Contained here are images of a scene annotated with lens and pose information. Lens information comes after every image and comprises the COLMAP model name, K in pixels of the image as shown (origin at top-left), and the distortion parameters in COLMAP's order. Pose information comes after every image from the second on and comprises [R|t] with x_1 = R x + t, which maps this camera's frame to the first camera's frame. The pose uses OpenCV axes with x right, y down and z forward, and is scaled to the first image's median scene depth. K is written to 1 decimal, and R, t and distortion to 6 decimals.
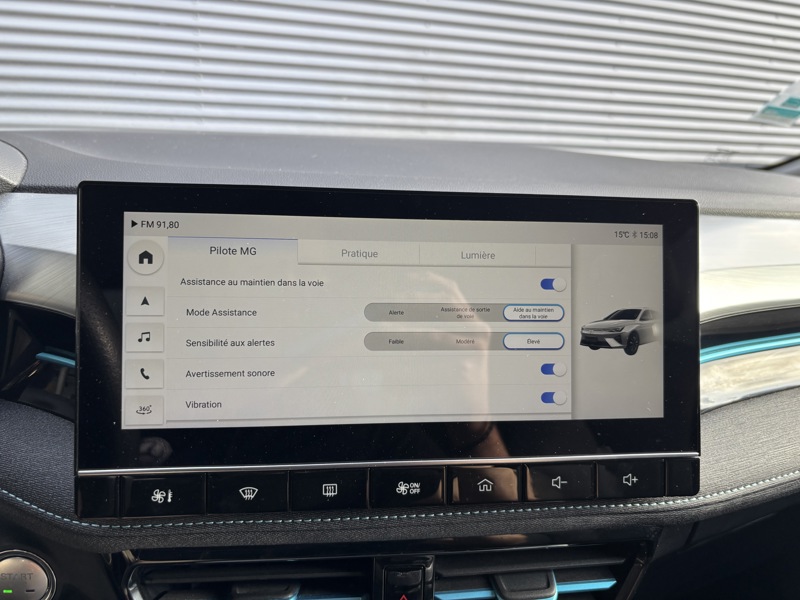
lens RADIAL K [[597.2, 0, 401.6], [0, 597.2, 279.8], [0, 0, 1]] dist [0.002162, -0.001191]
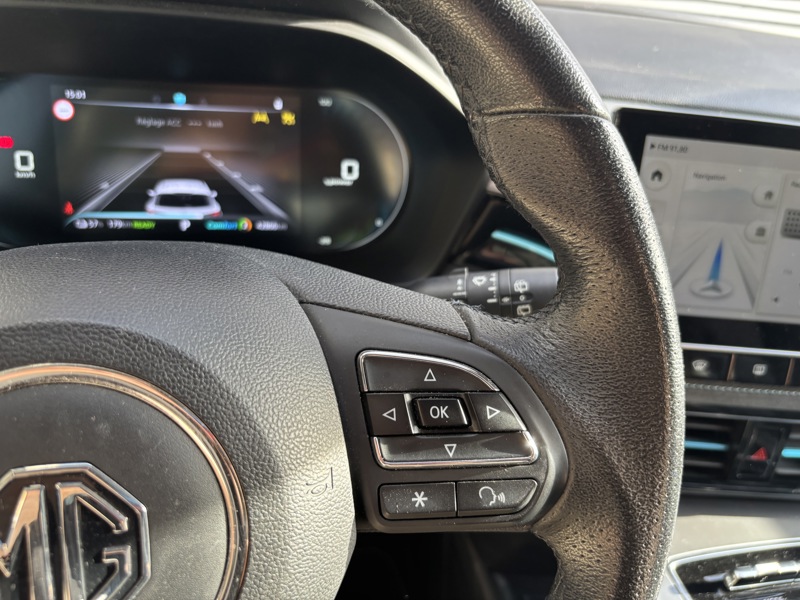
lens RADIAL K [[640.9, 0, 383.1], [0, 640.9, 318.0], [0, 0, 1]] dist [-0.007345, -0.002866]
pose [[0.989896, 0.111898, -0.087087, -0.735636], [-0.081220, 0.950911, 0.298616, -0.093021], [0.116227, -0.288526, 0.950392, -0.342519]]
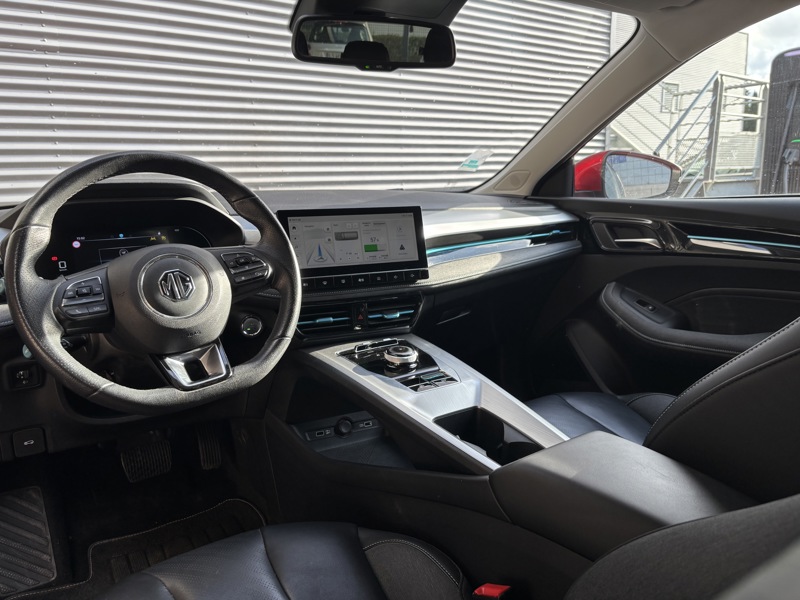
lens RADIAL K [[594.4, 0, 379.6], [0, 594.4, 299.1], [0, 0, 1]] dist [-0.001182, 0.000673]
pose [[0.959899, -0.103990, 0.260347, -0.858728], [0.103111, 0.994523, 0.017071, 0.384127], [-0.260697, 0.010459, 0.965364, -2.707075]]
